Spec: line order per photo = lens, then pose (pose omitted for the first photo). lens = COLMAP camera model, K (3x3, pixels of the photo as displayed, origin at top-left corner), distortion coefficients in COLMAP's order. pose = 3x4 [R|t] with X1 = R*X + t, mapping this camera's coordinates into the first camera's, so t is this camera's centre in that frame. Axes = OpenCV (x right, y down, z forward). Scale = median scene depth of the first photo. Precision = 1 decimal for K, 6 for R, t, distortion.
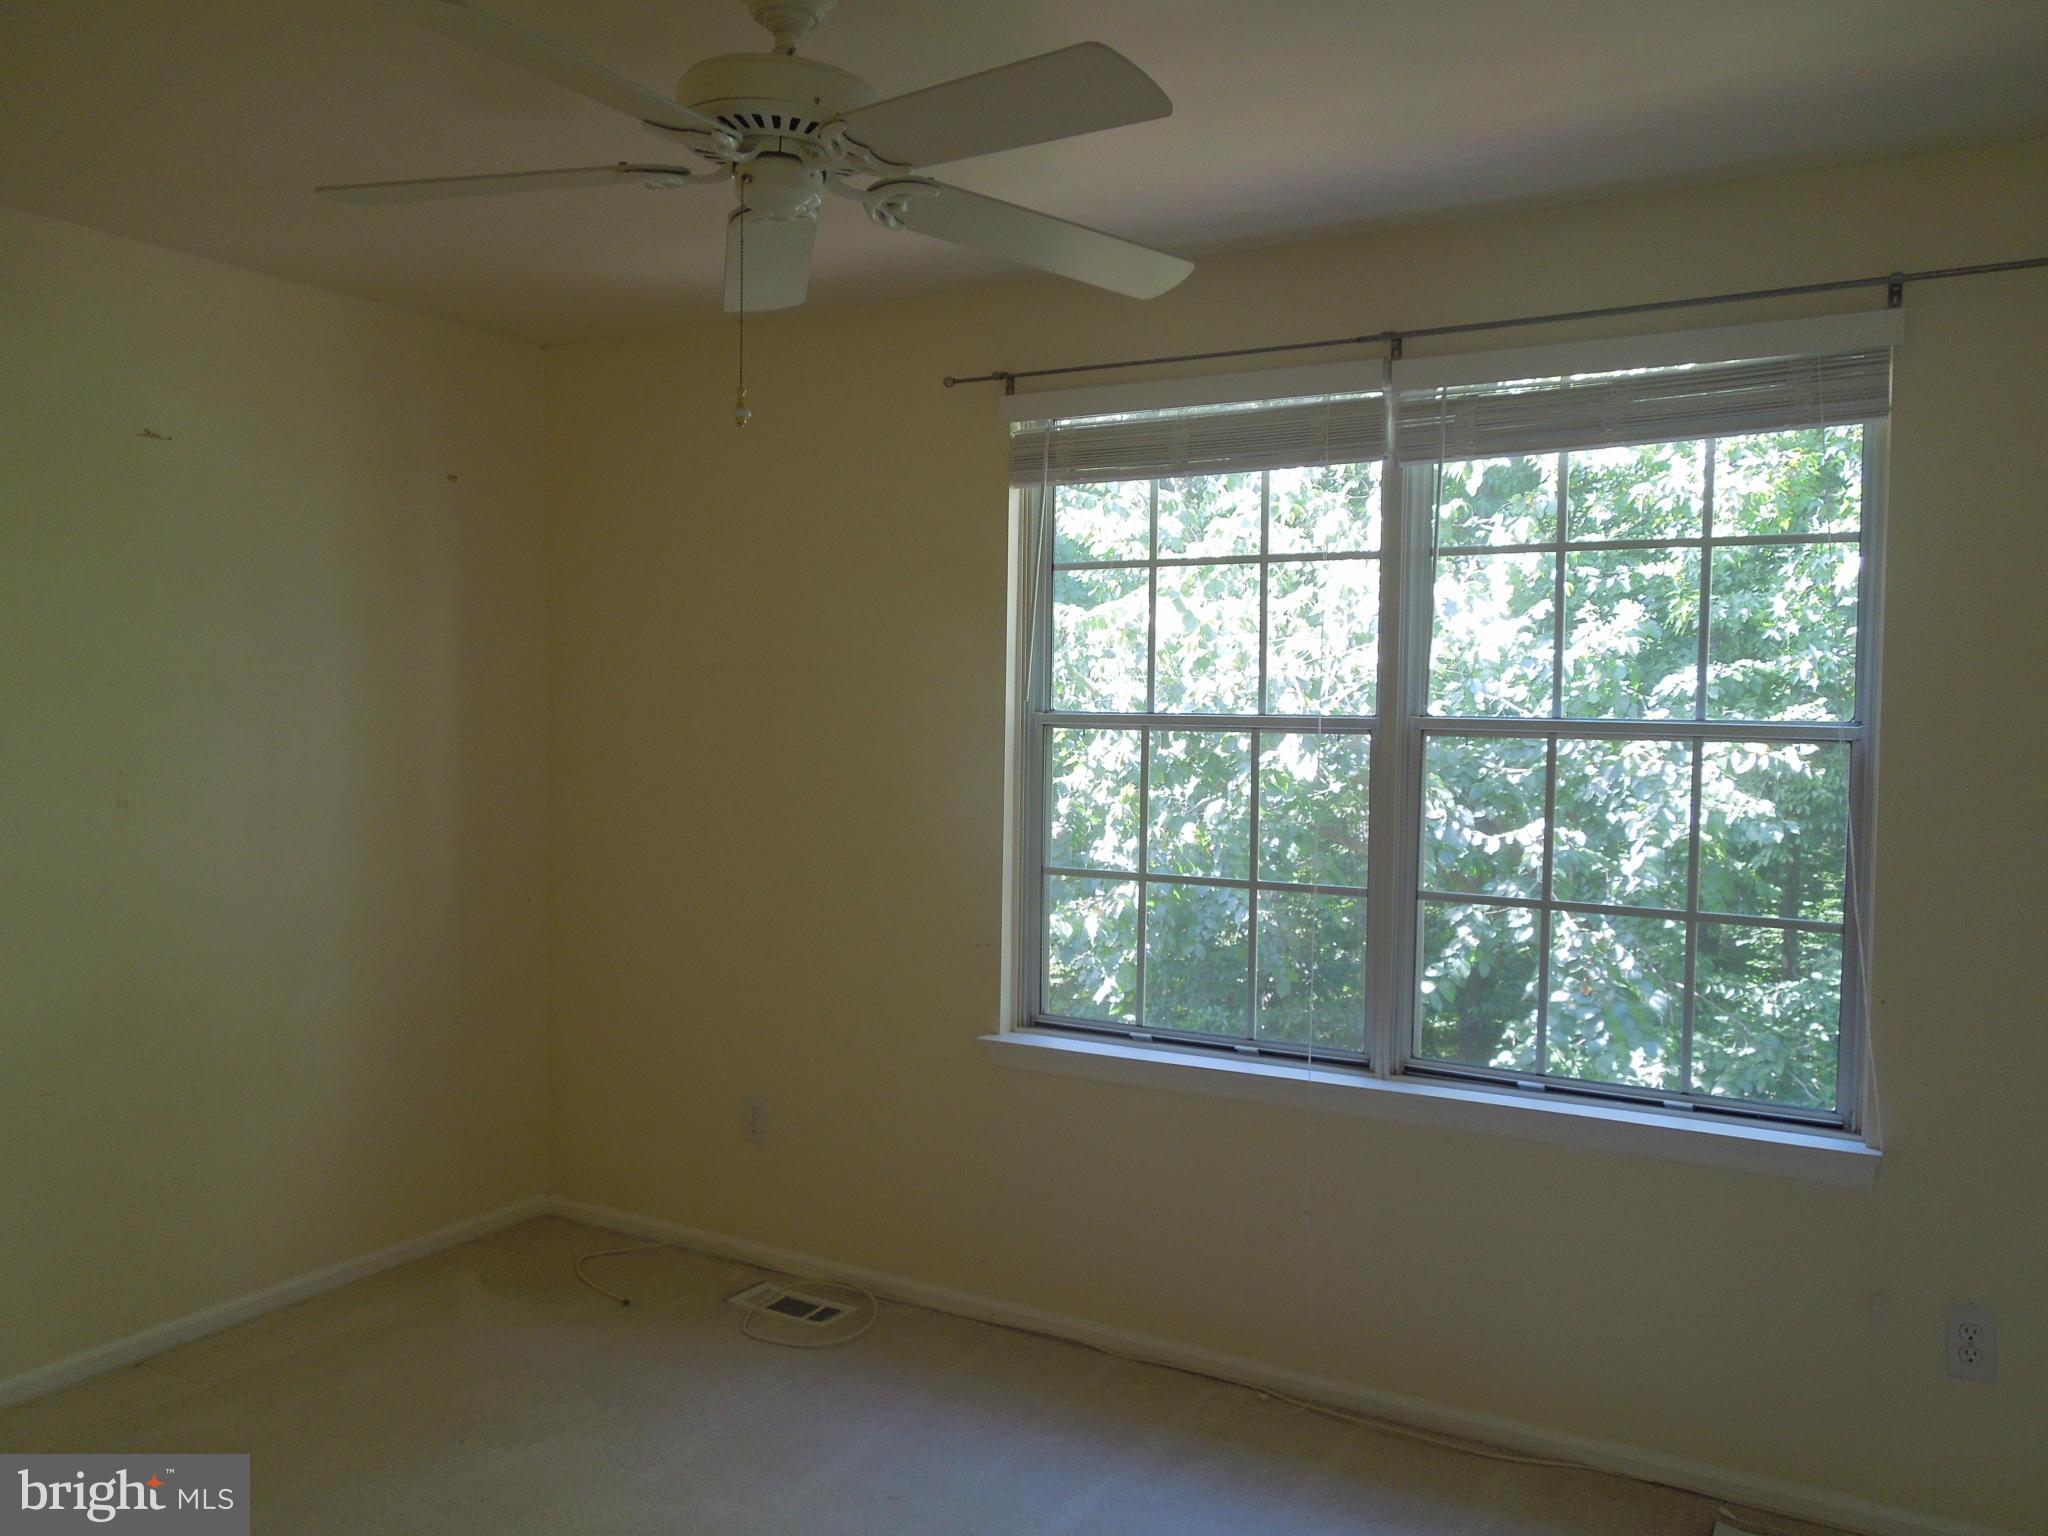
lens RADIAL K [[1557.3, 0, 1024.0], [0, 1557.3, 768.0], [0, 0, 1]] dist [0.005969, 0.003745]
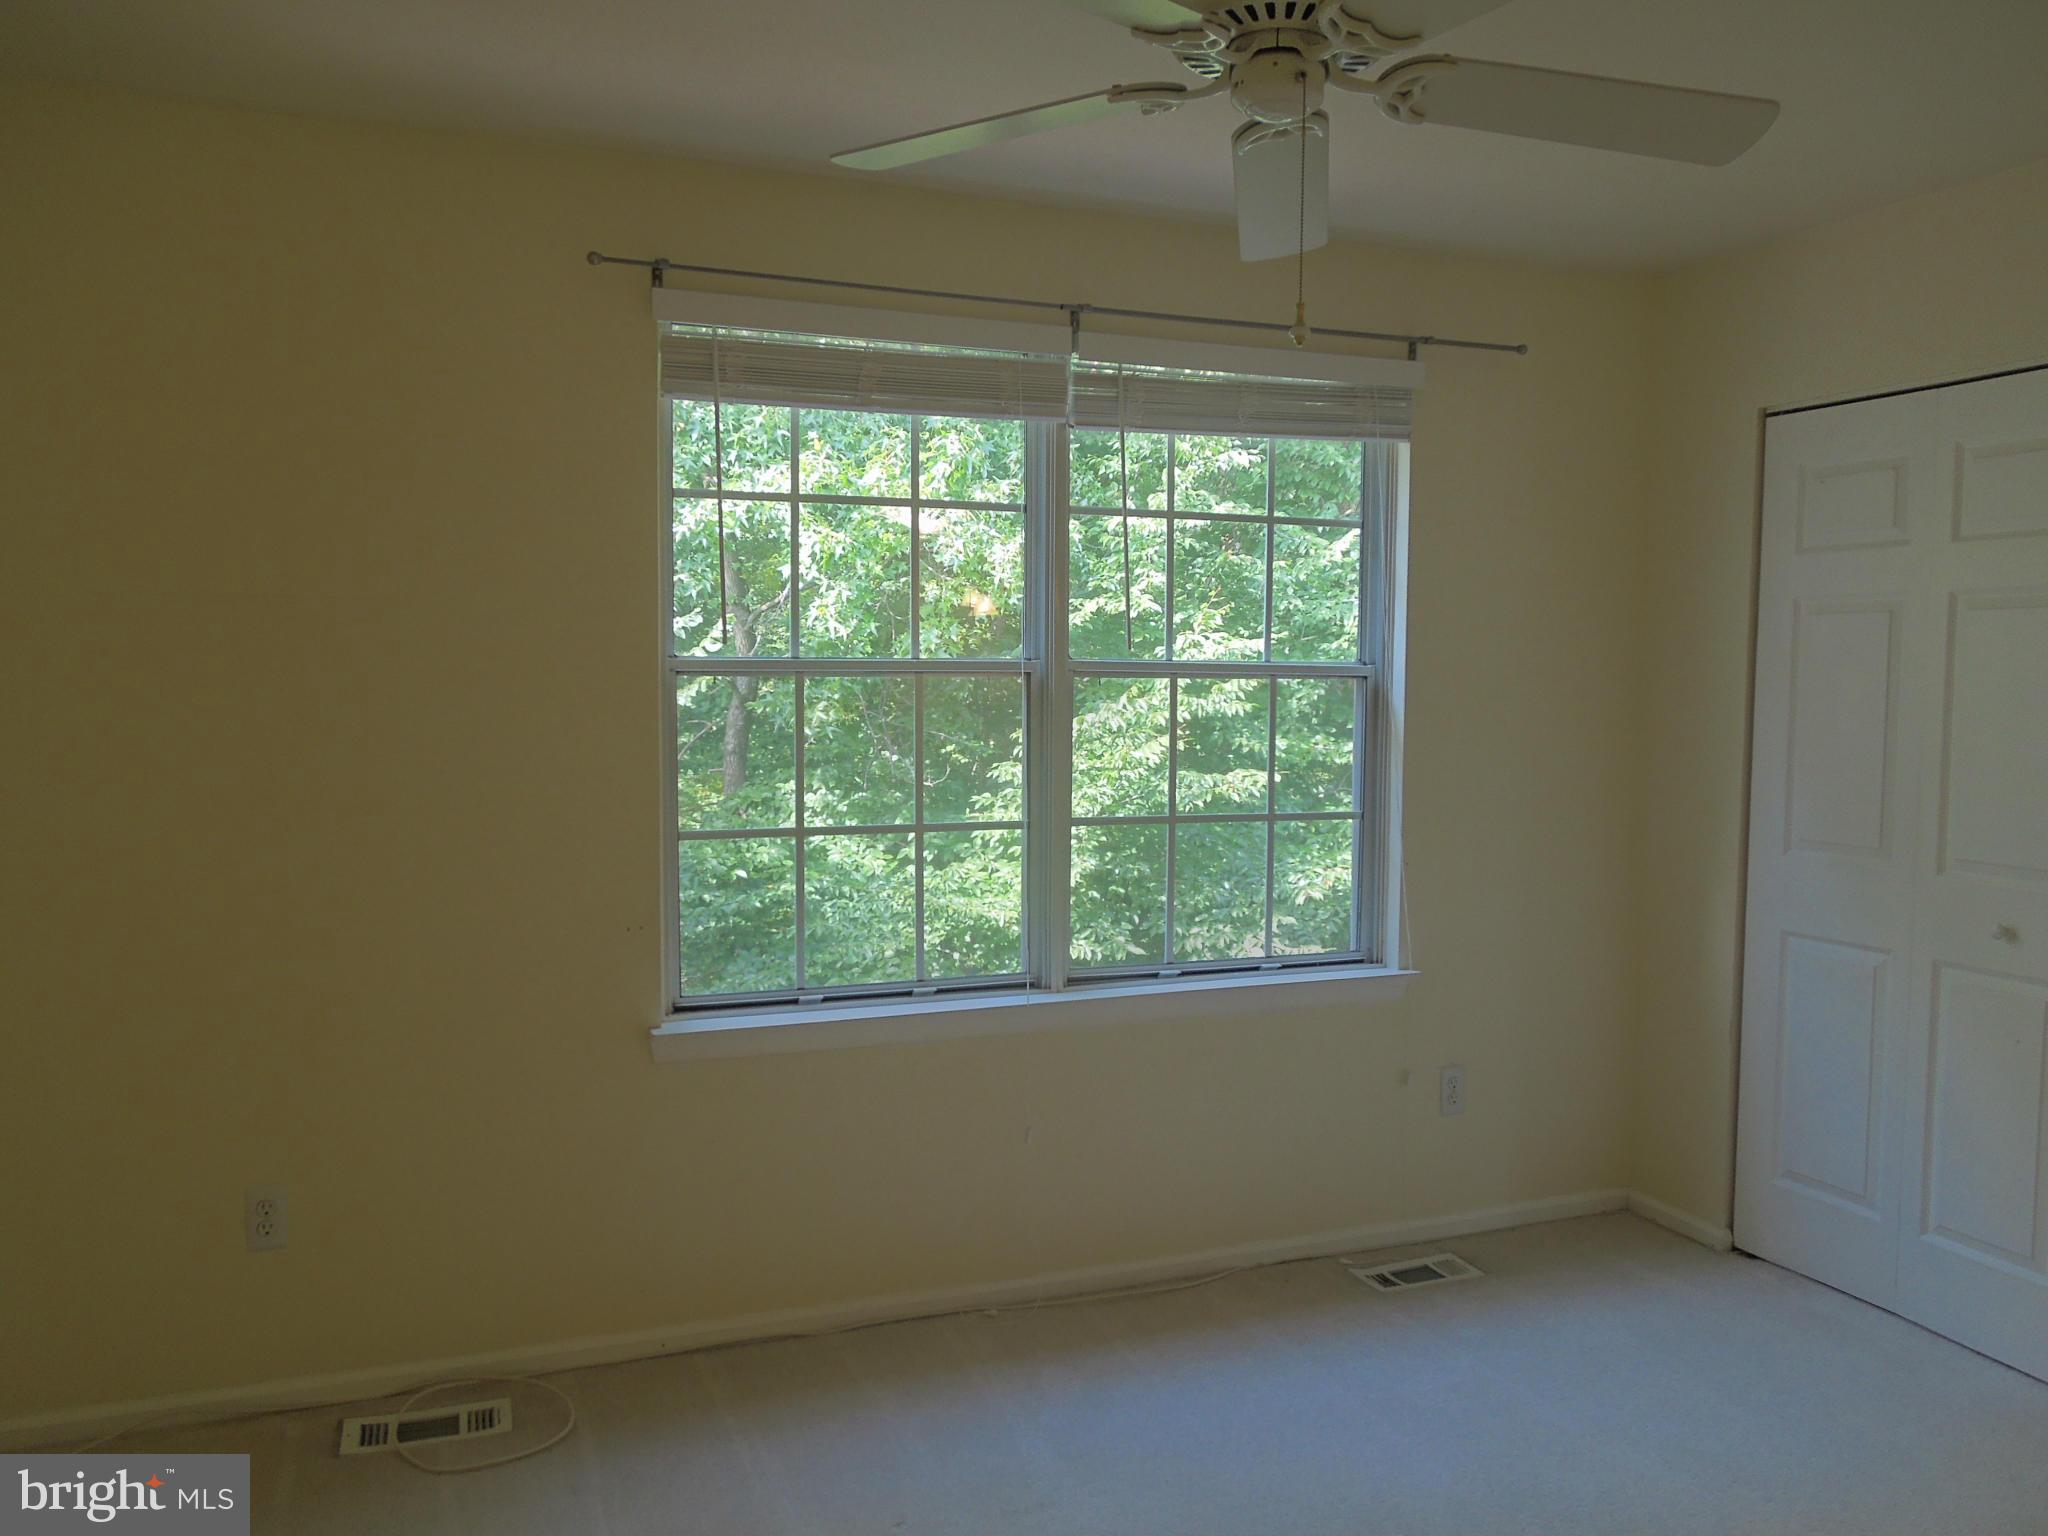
lens RADIAL K [[1553.4, 0, 1027.0], [0, 1553.4, 771.9], [0, 0, 1]] dist [0.003192, -0.003152]
pose [[0.632722, -0.062780, 0.771830, -0.631543], [0.028449, 0.997920, 0.057848, -0.019299], [-0.773856, -0.014644, 0.633192, 0.336590]]
